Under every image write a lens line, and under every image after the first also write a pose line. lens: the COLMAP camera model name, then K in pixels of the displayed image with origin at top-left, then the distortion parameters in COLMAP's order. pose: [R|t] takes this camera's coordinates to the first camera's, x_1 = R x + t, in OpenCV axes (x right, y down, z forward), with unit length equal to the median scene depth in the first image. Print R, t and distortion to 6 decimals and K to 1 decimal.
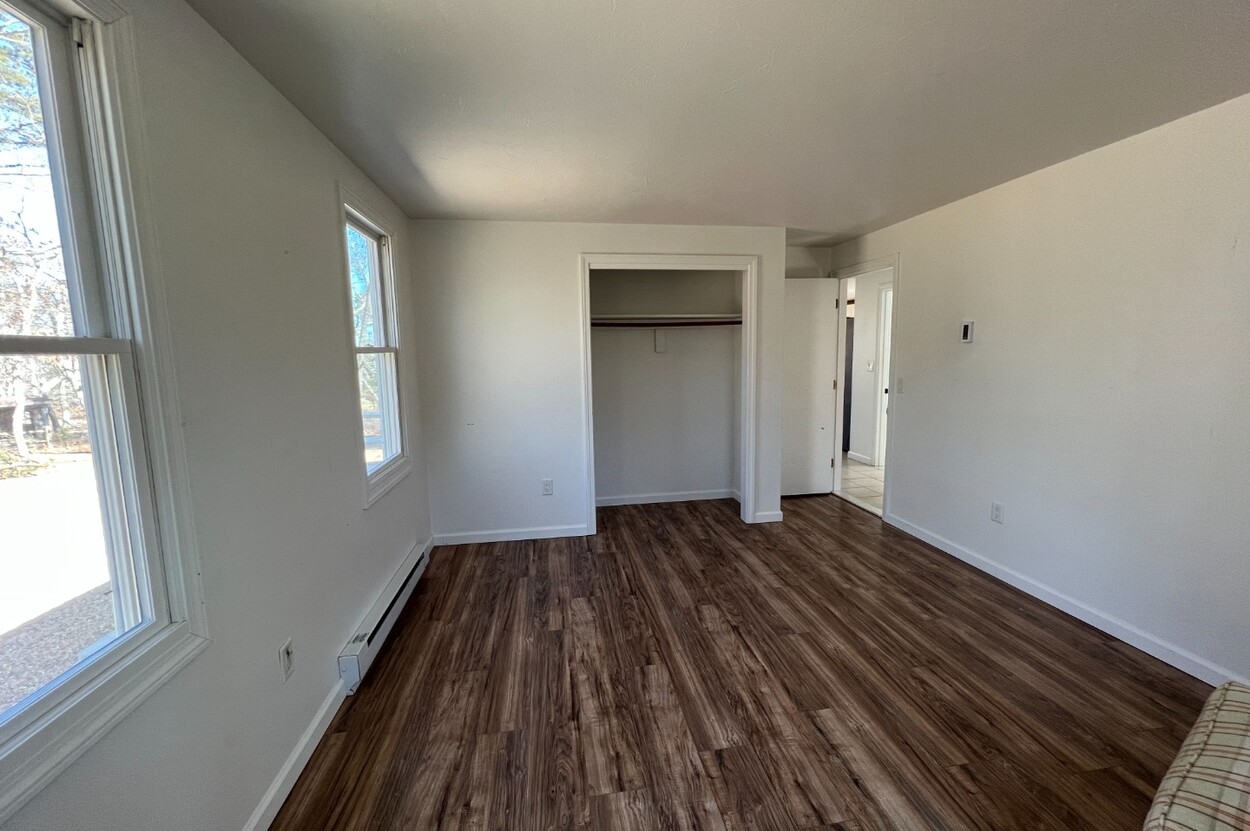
lens RADIAL K [[494.0, 0, 618.3], [0, 494.0, 411.4], [0, 0, 1]] dist [-0.001651, 0.000007]
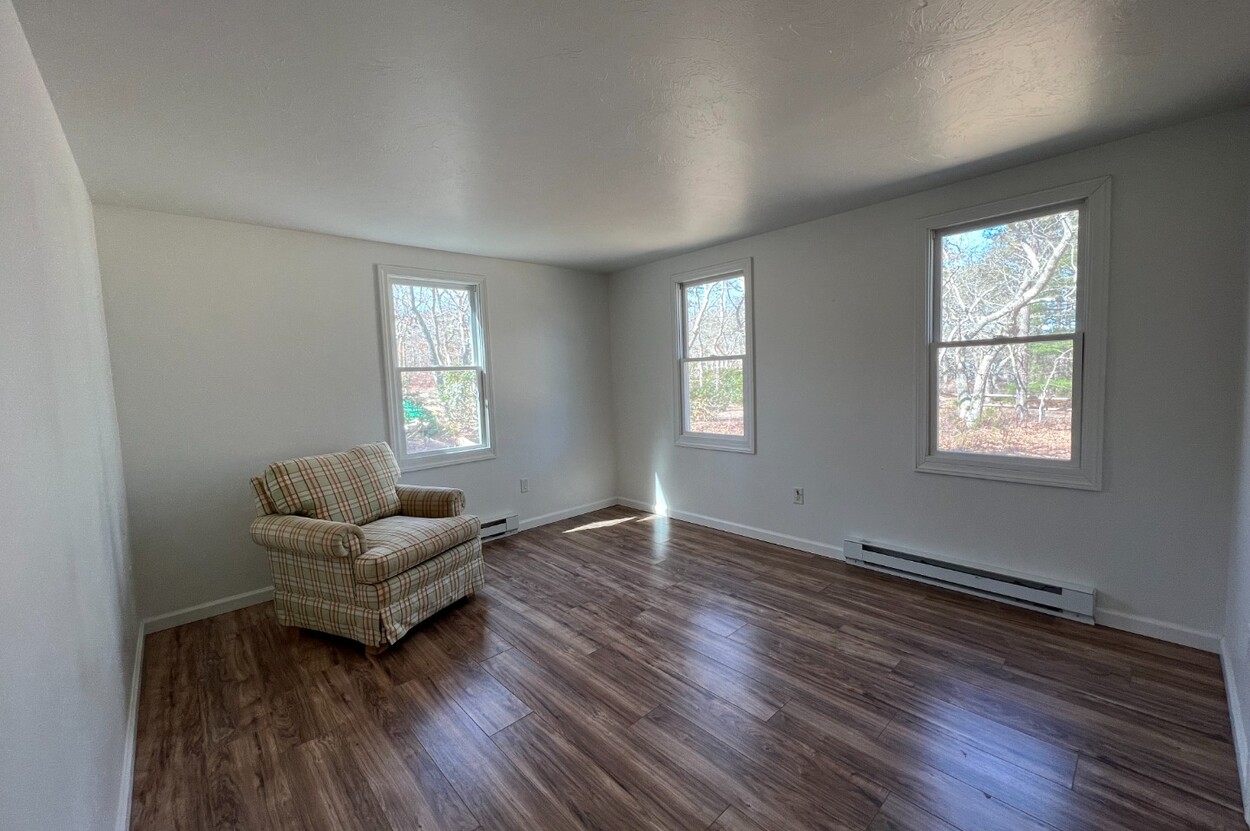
lens RADIAL K [[494.0, 0, 627.5], [0, 494.0, 410.9], [0, 0, 1]] dist [-0.001651, 0.000007]
pose [[-0.817614, 0.094324, -0.567989, 0.854034], [-0.013887, 0.982972, 0.183230, -0.186990], [0.575600, 0.157699, -0.802381, 1.682255]]
